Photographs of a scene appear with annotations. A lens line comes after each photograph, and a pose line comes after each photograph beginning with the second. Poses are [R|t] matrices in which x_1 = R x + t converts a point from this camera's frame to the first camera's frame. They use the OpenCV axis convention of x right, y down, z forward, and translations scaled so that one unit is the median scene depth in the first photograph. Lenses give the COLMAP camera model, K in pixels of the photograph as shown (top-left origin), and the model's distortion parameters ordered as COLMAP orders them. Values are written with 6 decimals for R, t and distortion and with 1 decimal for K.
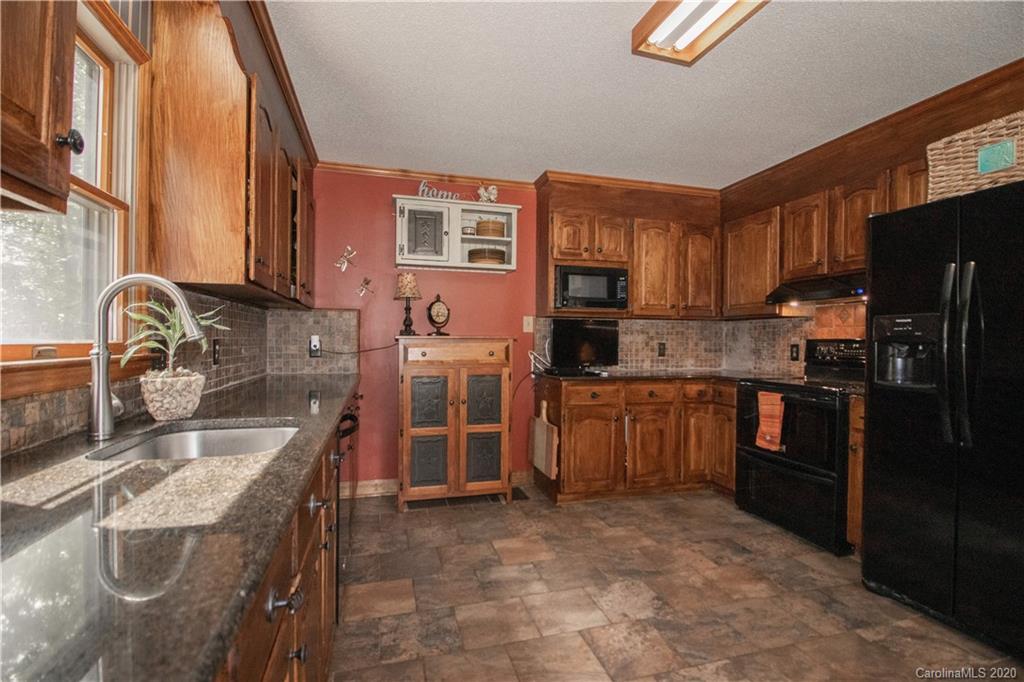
lens RADIAL K [[488.7, 0, 534.1], [0, 488.7, 345.7], [0, 0, 1]] dist [-0.007082, -0.003221]
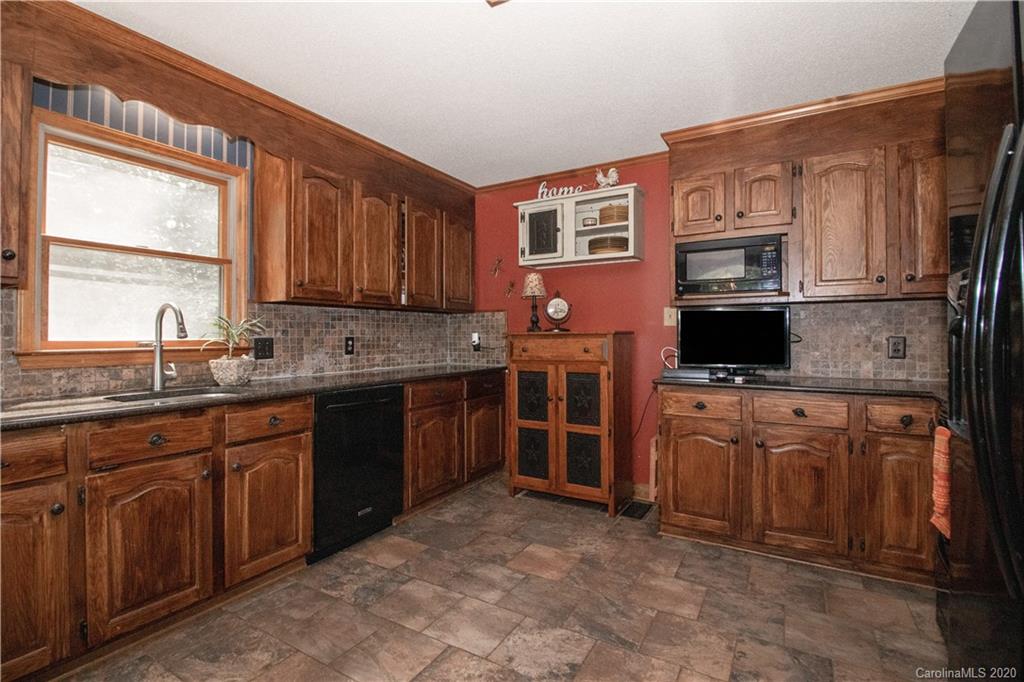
lens RADIAL K [[488.7, 0, 513.9], [0, 488.7, 333.2], [0, 0, 1]] dist [-0.007082, -0.003221]
pose [[0.668945, -0.012903, -0.743200, 0.511252], [-0.000018, 0.999849, -0.017374, 0.000247], [0.743312, 0.011635, 0.668844, 0.266477]]
